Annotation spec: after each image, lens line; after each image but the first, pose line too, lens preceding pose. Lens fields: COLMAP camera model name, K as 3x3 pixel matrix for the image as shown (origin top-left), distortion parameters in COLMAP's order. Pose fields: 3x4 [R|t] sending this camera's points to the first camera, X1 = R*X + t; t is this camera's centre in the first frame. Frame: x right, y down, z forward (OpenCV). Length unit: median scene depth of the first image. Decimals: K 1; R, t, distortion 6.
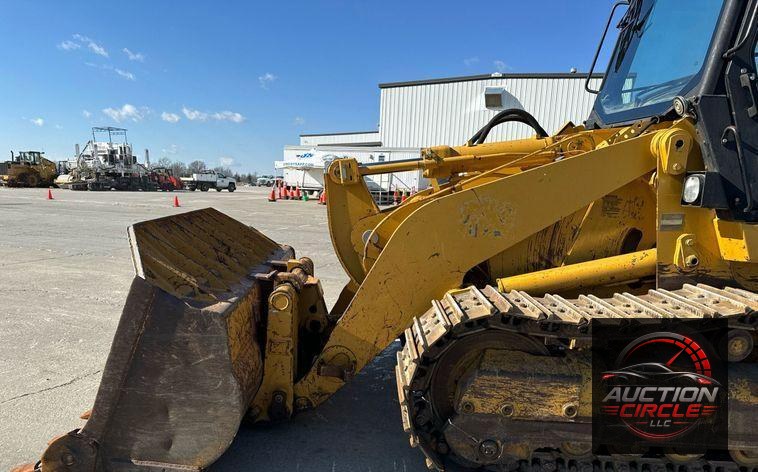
lens RADIAL K [[577.8, 0, 342.4], [0, 577.8, 302.7], [0, 0, 1]] dist [0.000179, -0.003524]
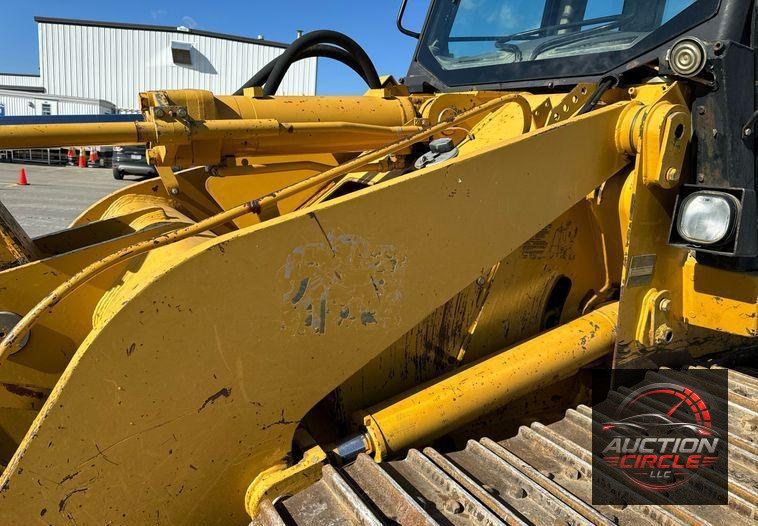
lens RADIAL K [[540.5, 0, 373.3], [0, 540.5, 273.9], [0, 0, 1]] dist [0.017379, -0.012216]
pose [[0.830075, -0.074296, 0.552681, 0.061703], [0.057563, 0.997207, 0.047600, -0.171894], [-0.554674, -0.007697, 0.832032, 0.688093]]
